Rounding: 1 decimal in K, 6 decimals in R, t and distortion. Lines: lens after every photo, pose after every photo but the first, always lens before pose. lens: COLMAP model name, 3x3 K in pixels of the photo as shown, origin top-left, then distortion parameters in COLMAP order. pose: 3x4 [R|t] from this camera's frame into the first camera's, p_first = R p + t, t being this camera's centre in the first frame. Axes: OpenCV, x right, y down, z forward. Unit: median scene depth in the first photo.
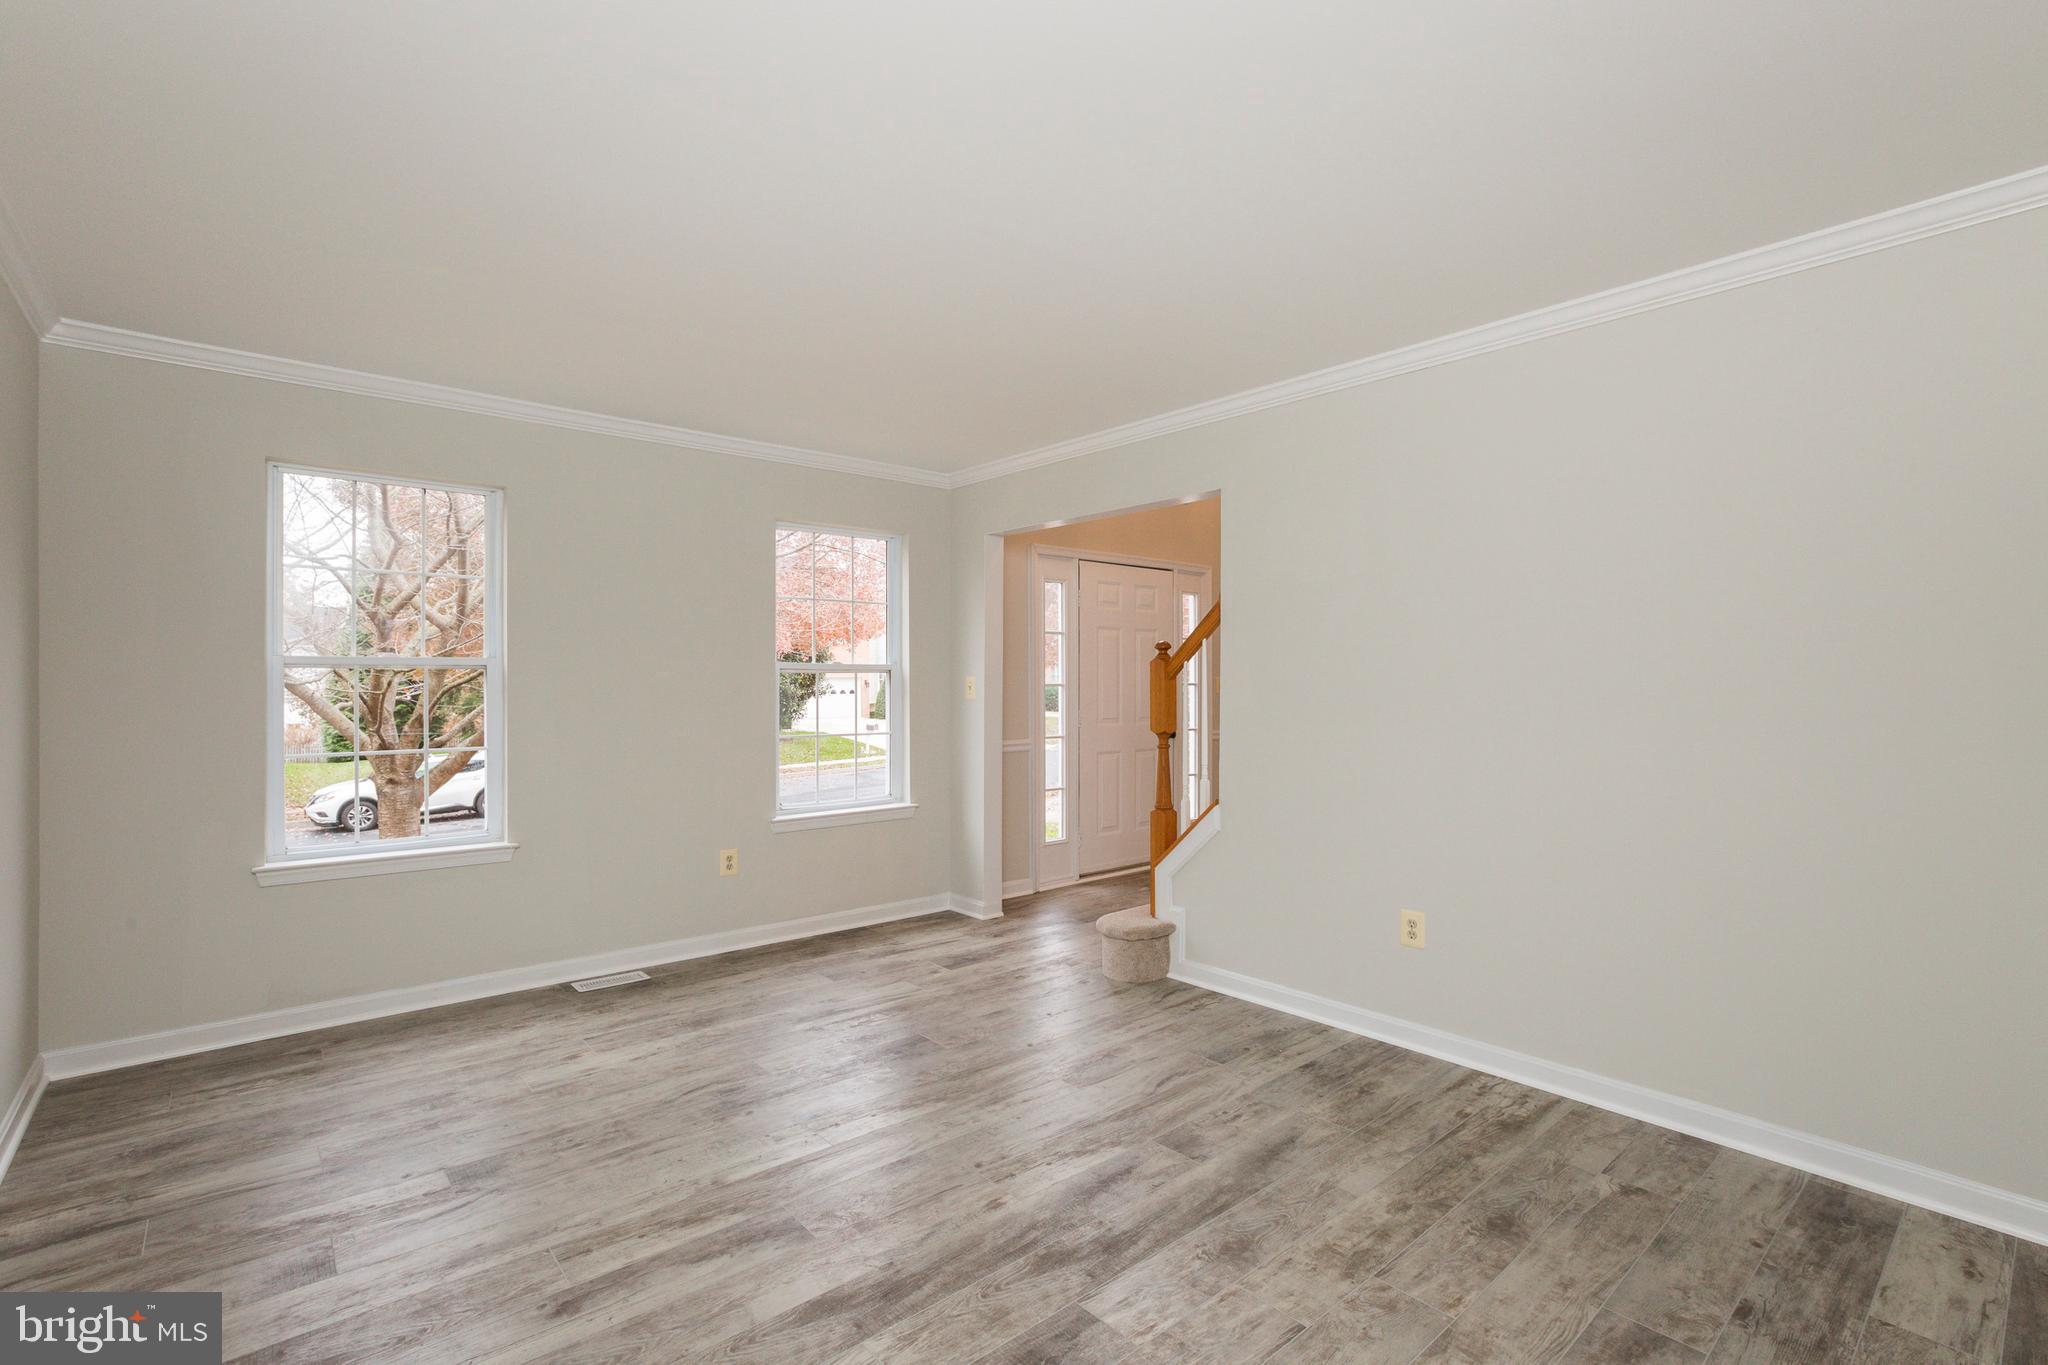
lens RADIAL K [[927.9, 0, 1012.5], [0, 927.9, 688.7], [0, 0, 1]] dist [-0.025102, 0.010621]
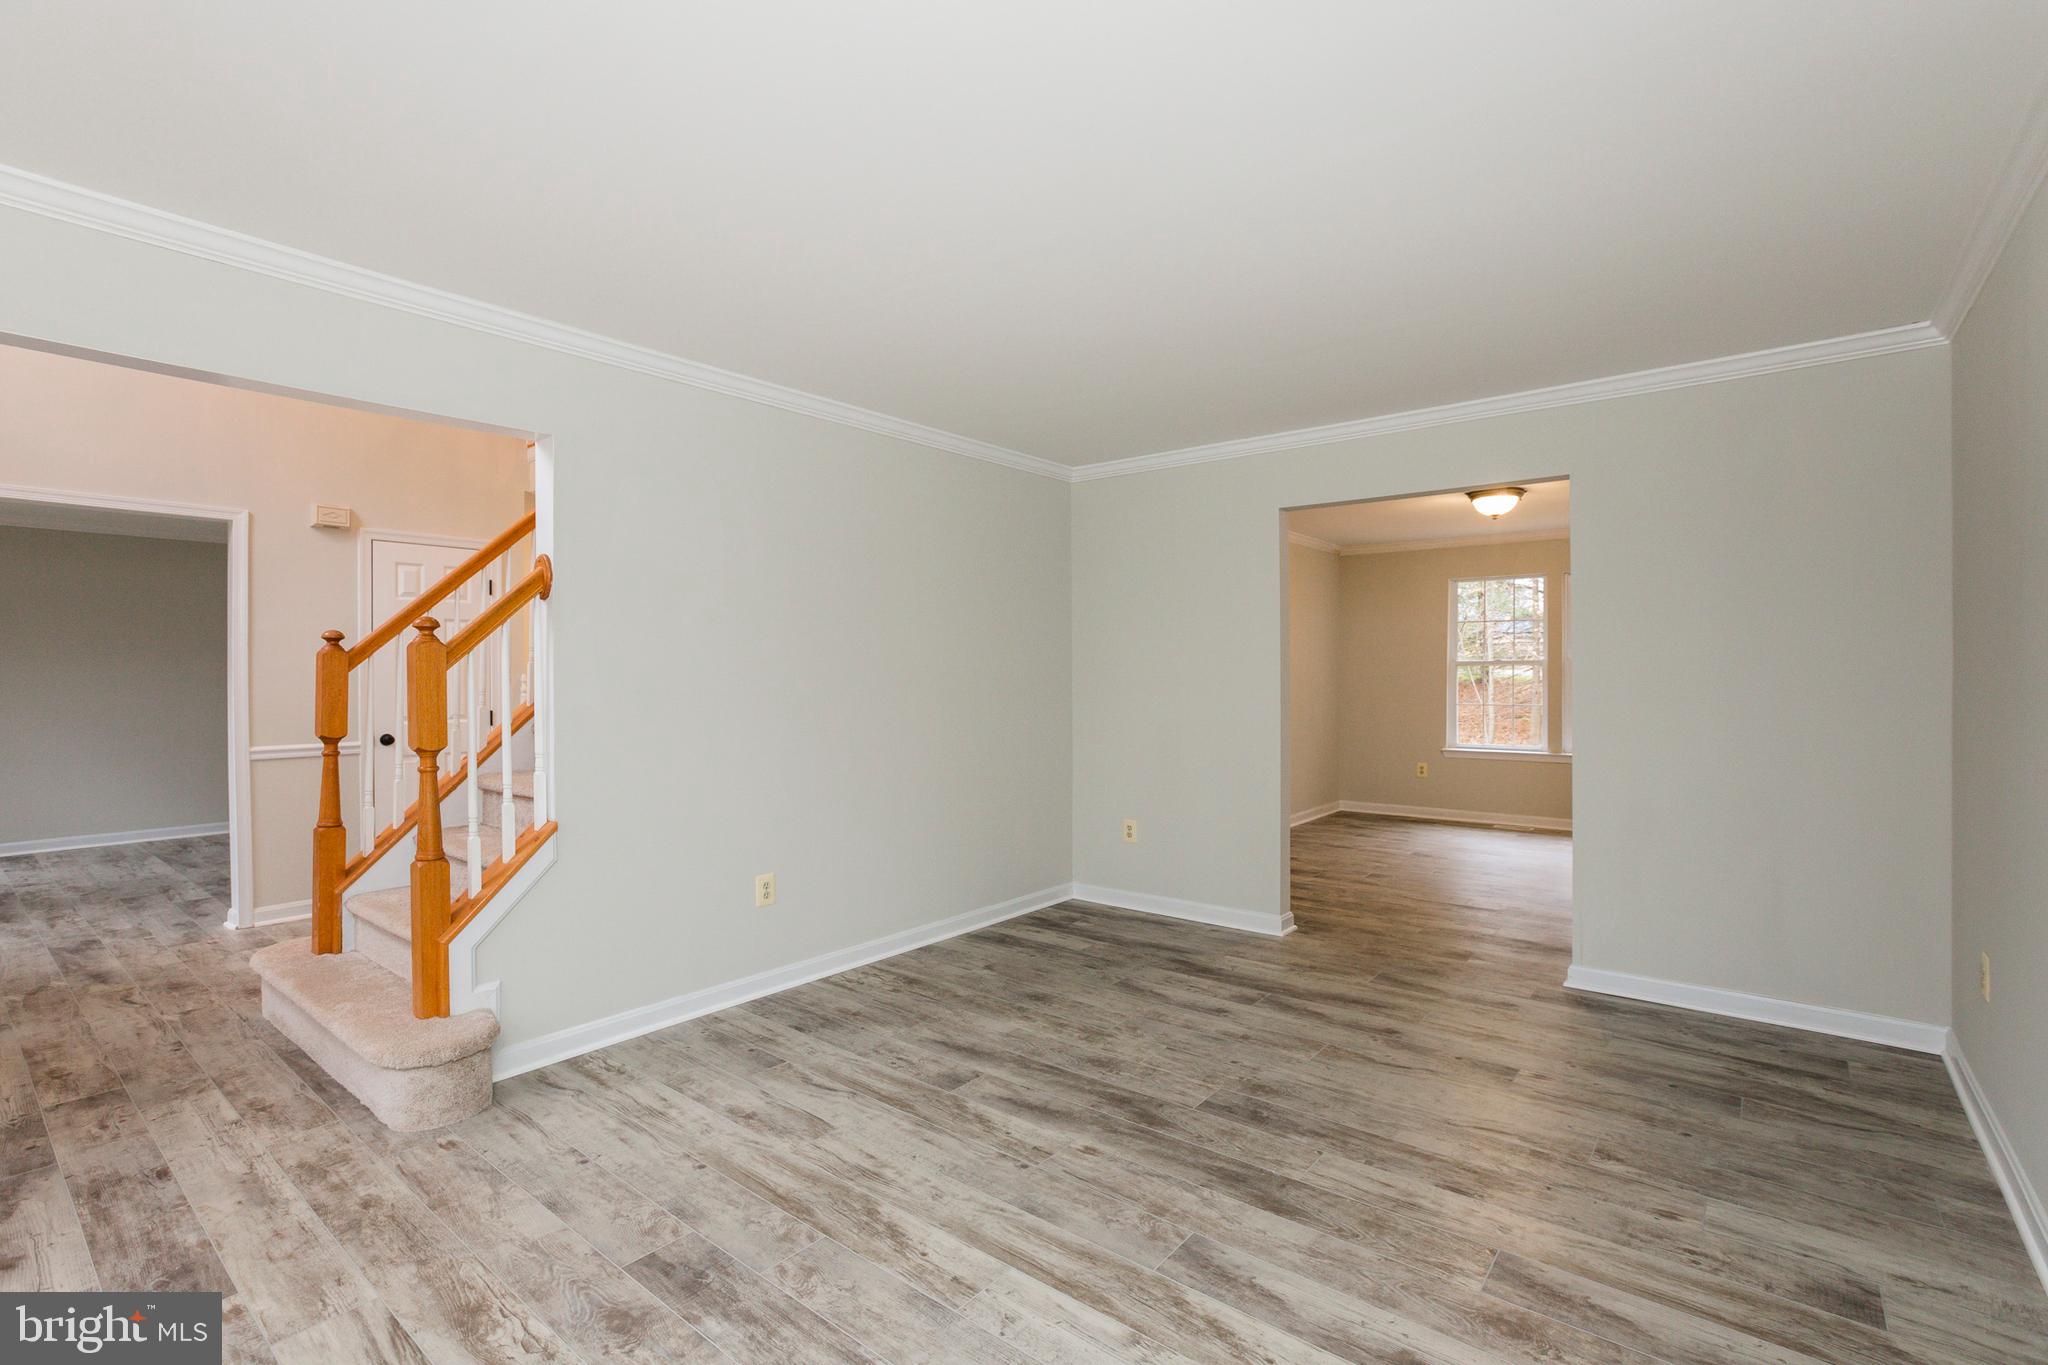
lens RADIAL K [[927.9, 0, 1026.0], [0, 927.9, 674.8], [0, 0, 1]] dist [-0.025102, 0.010621]
pose [[-0.184122, 0.002759, 0.982899, -0.937460], [0.006129, 0.999980, -0.001659, -0.004859], [-0.982884, 0.005718, -0.184135, 1.097613]]
